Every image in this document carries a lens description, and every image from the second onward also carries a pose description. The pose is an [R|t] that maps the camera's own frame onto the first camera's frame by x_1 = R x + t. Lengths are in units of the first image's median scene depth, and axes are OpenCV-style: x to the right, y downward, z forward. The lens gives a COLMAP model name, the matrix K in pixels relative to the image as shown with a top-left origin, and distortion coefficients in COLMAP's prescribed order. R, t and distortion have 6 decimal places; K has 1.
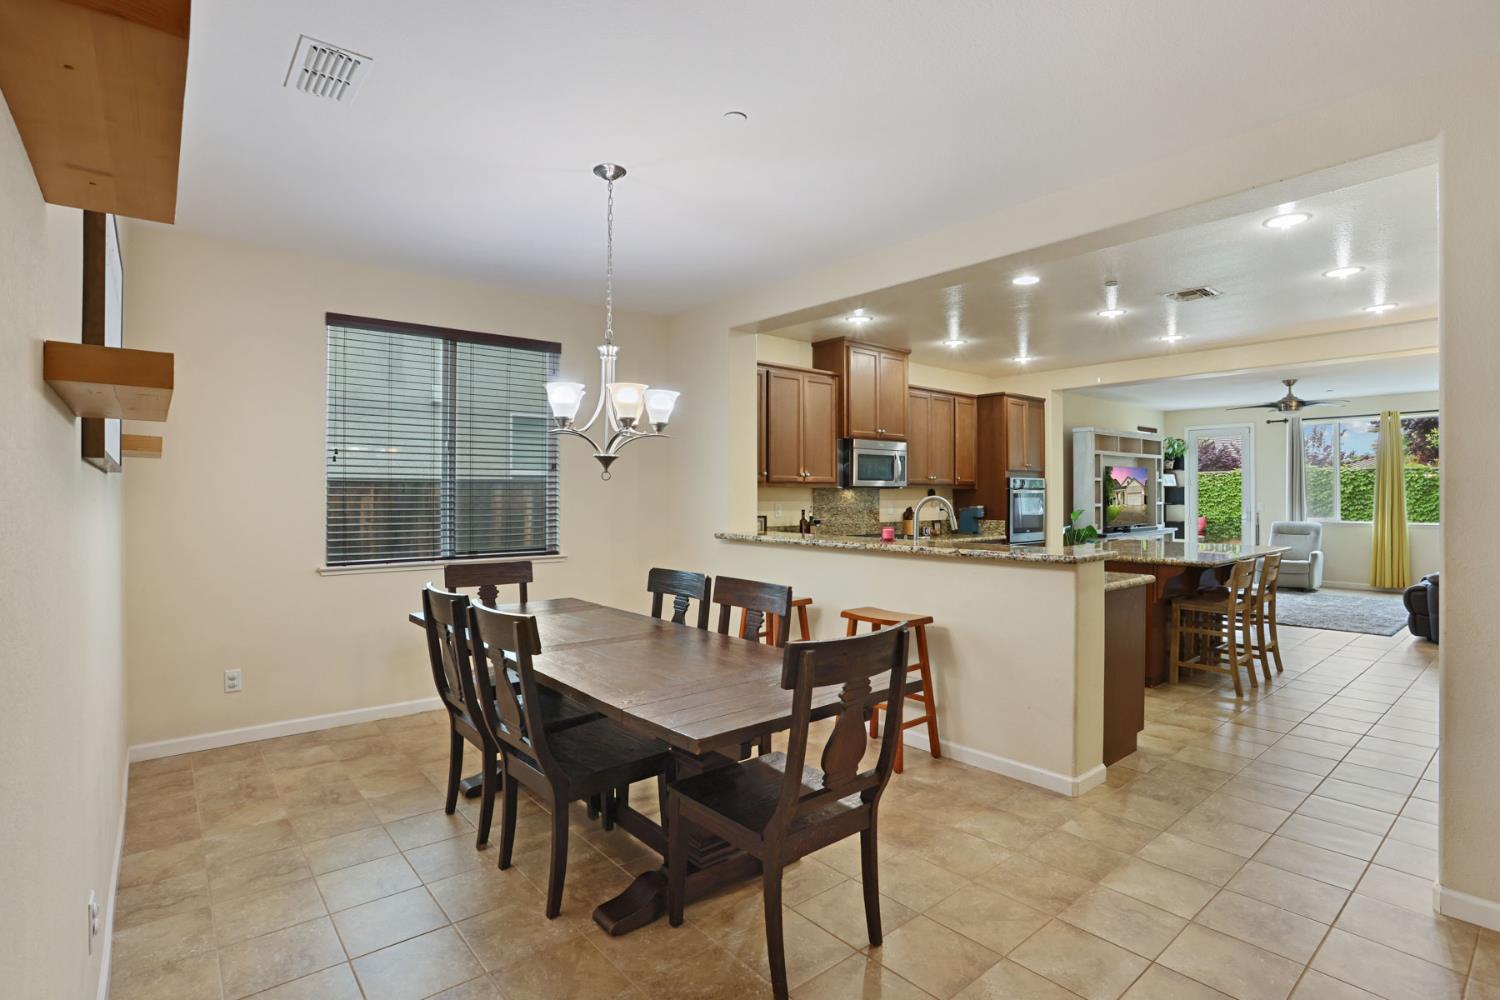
lens RADIAL K [[709.1, 0, 750.0], [0, 709.1, 500.0], [0, 0, 1]] dist [-0.027299, -0.000009]
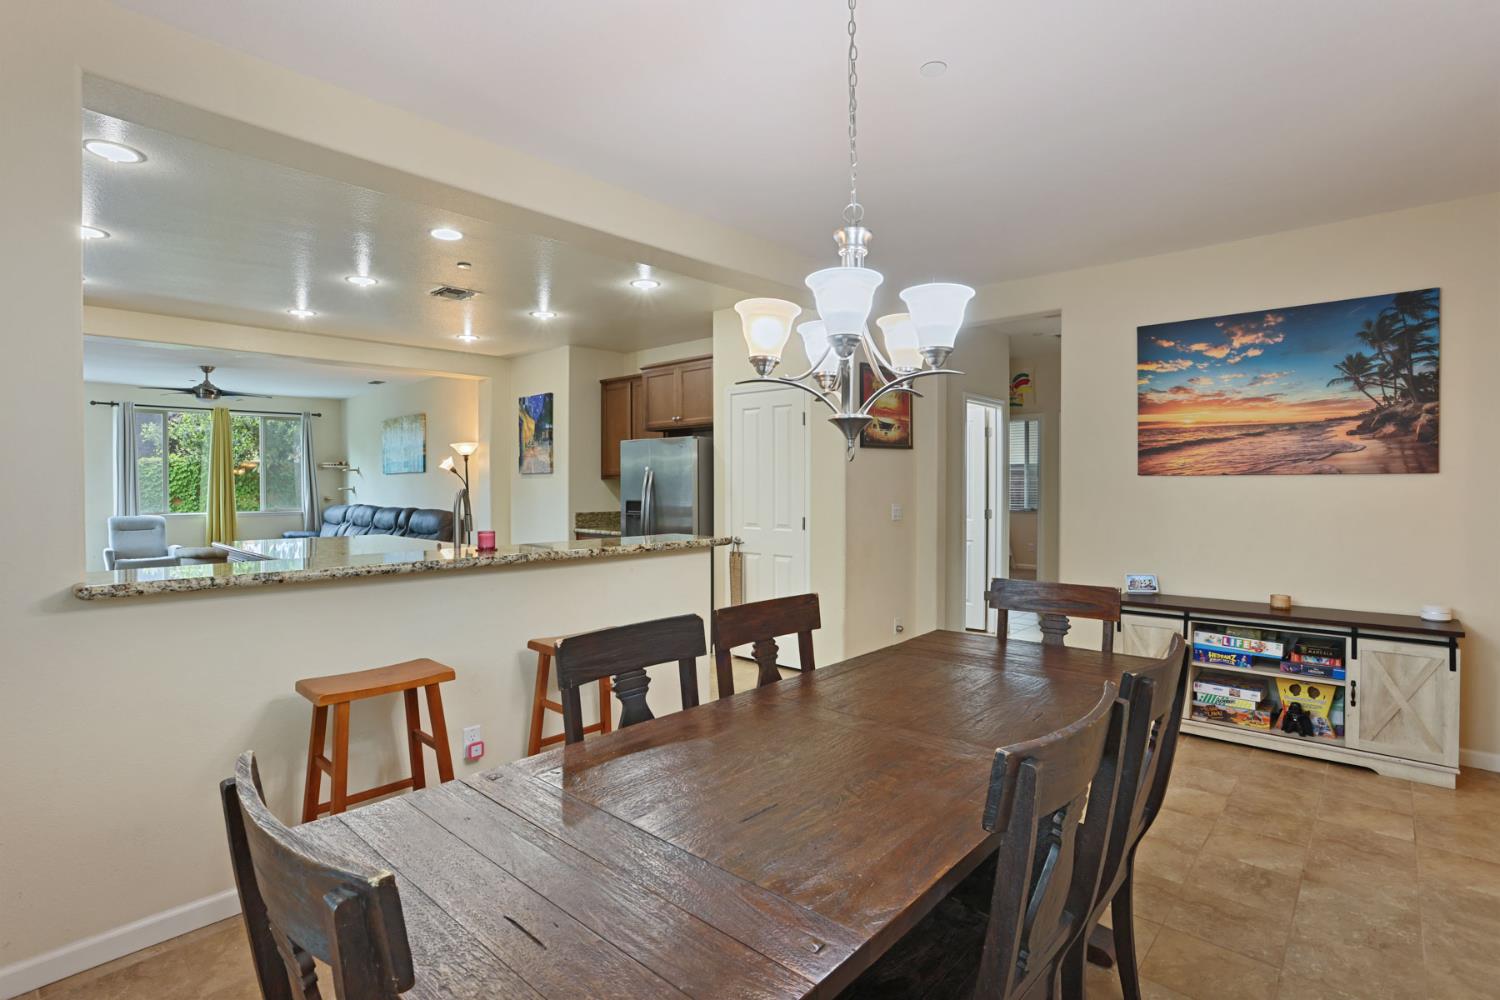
lens RADIAL K [[735.2, 0, 744.2], [0, 735.2, 479.8], [0, 0, 1]] dist [-0.081958, 0.037550]
pose [[-0.126096, 0.008595, 0.991981, -0.286491], [0.009996, 0.999923, -0.007394, -0.001833], [-0.991968, 0.008983, -0.126172, 0.391651]]
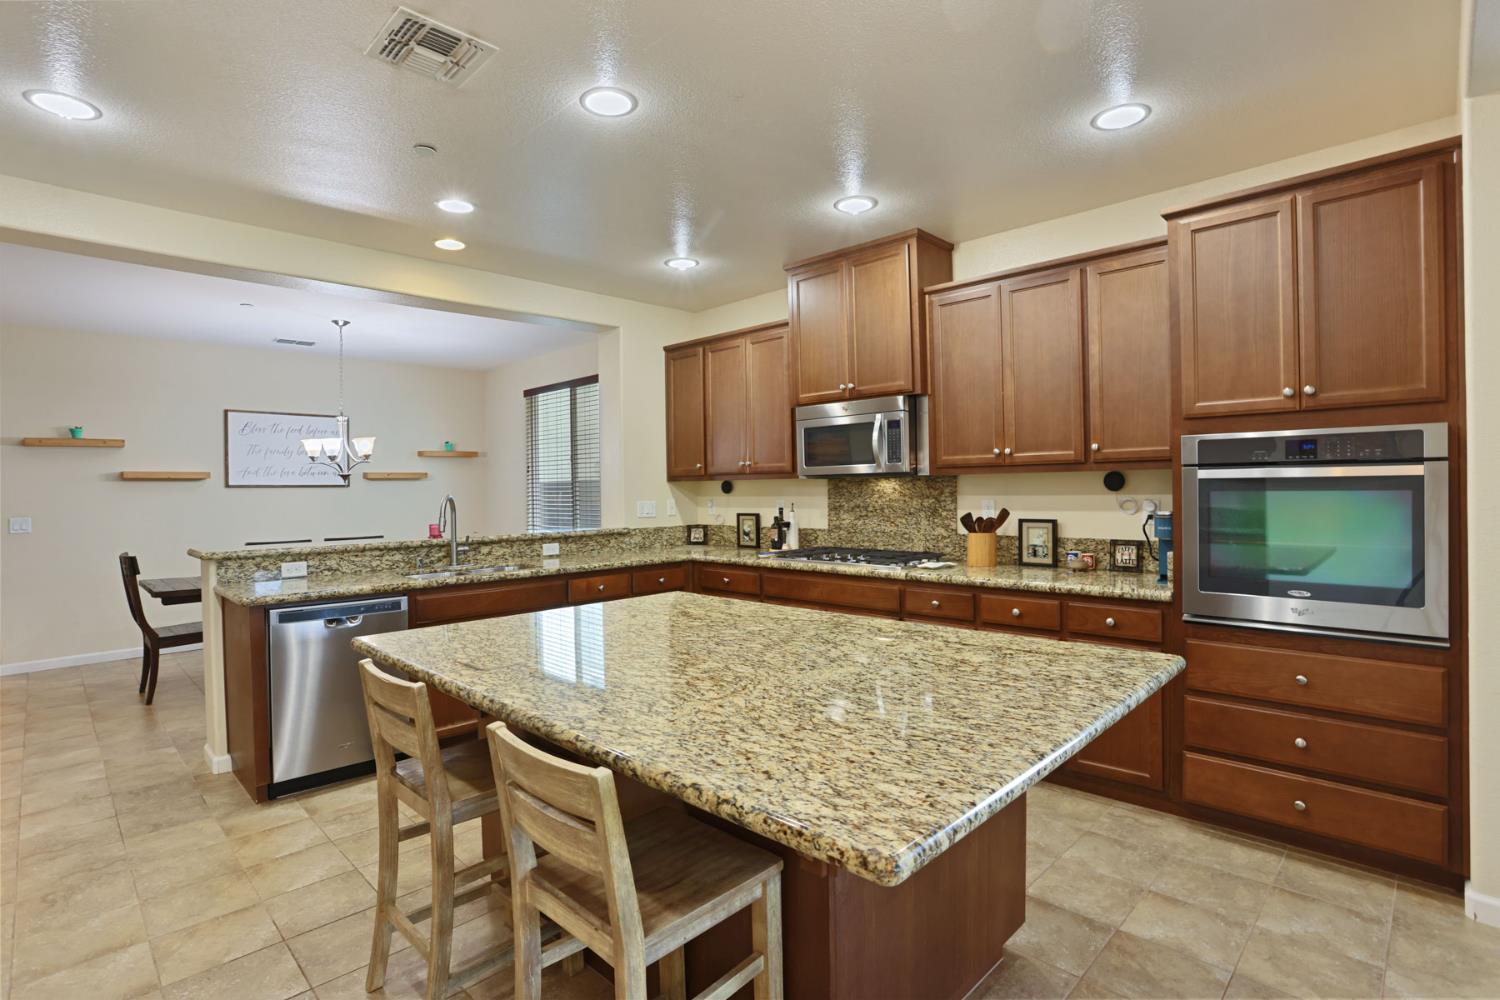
lens RADIAL K [[738.9, 0, 747.1], [0, 738.9, 494.0], [0, 0, 1]] dist [-0.079265, 0.037879]
pose [[0.097519, 0.010515, -0.995178, 0.633966], [0.003946, 0.999932, 0.010952, -0.008031], [0.995226, -0.004995, 0.097471, 0.656543]]
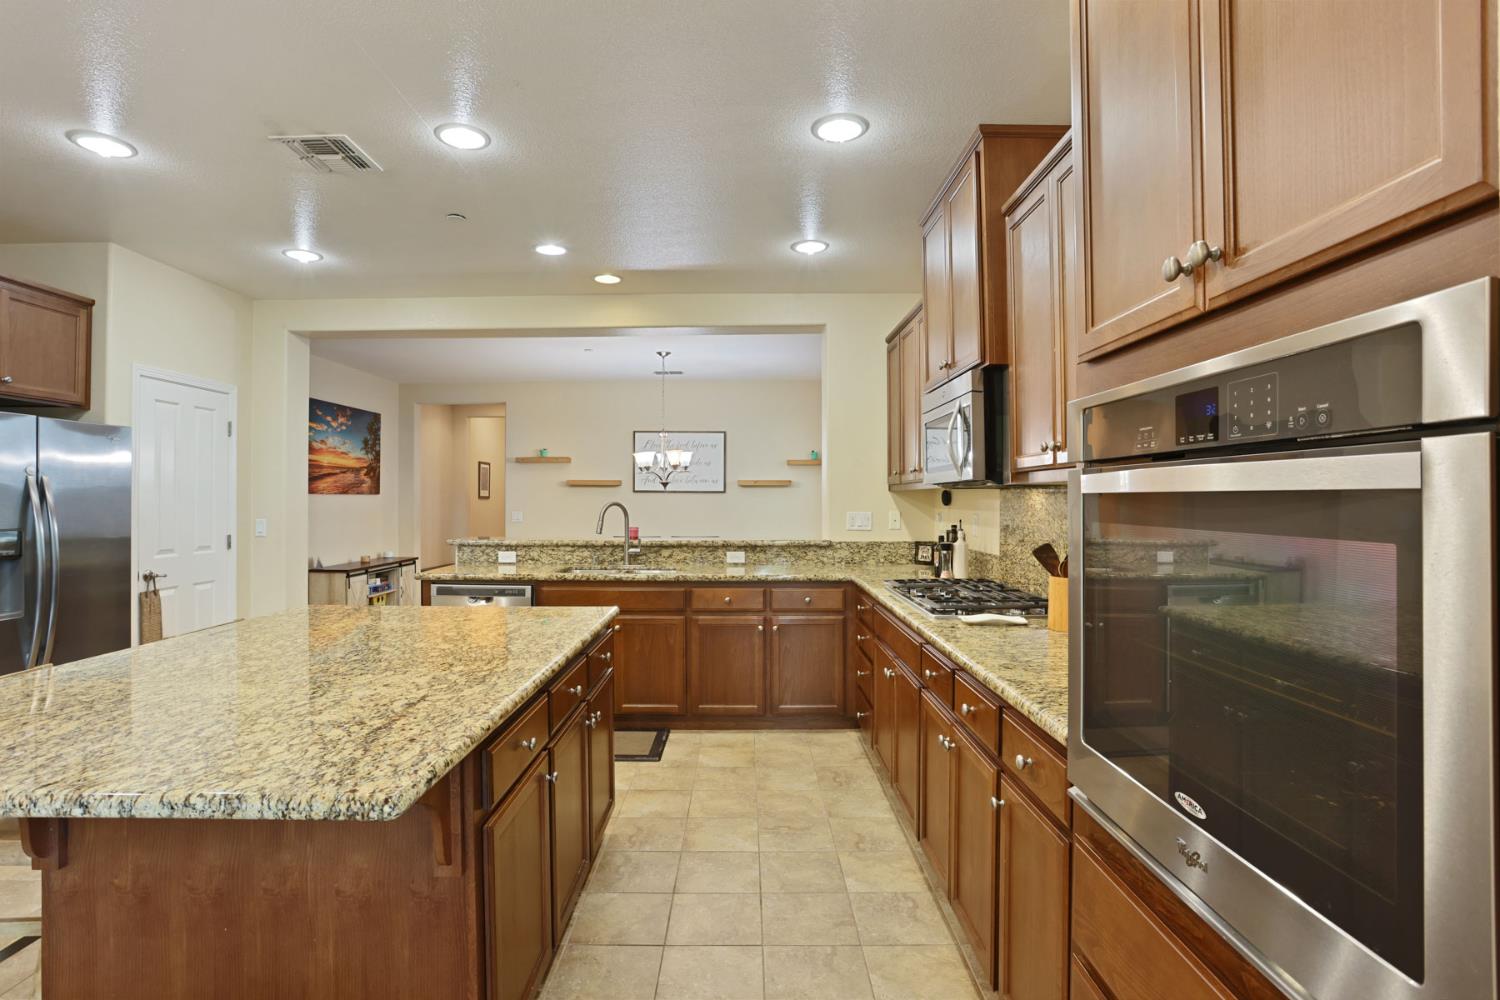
lens RADIAL K [[741.1, 0, 739.2], [0, 741.1, 502.1], [0, 0, 1]] dist [-0.080550, 0.038920]
pose [[-0.650822, 0.007295, -0.759195, 0.488803], [-0.005591, 0.999881, 0.014400, -0.010705], [0.759210, 0.013616, -0.650704, 0.935874]]
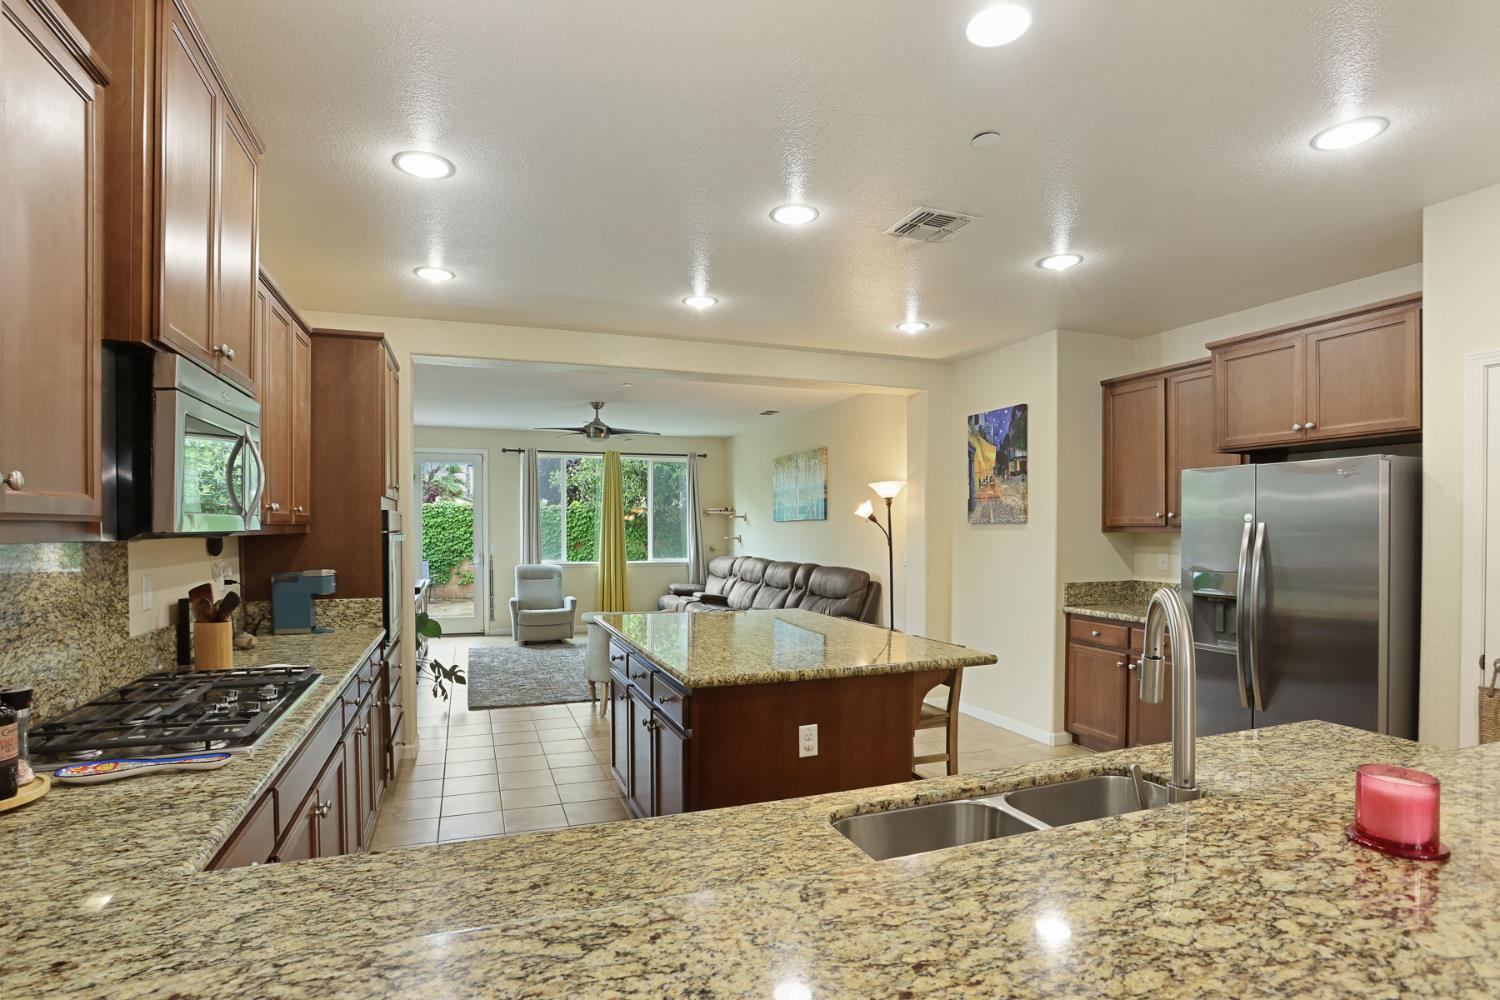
lens RADIAL K [[741.1, 0, 739.2], [0, 741.1, 502.1], [0, 0, 1]] dist [-0.080550, 0.038920]
pose [[0.338775, 0.034495, 0.940235, -0.021554], [0.004606, 0.999255, -0.038320, -0.013896], [-0.940856, 0.017312, 0.338364, 0.528425]]
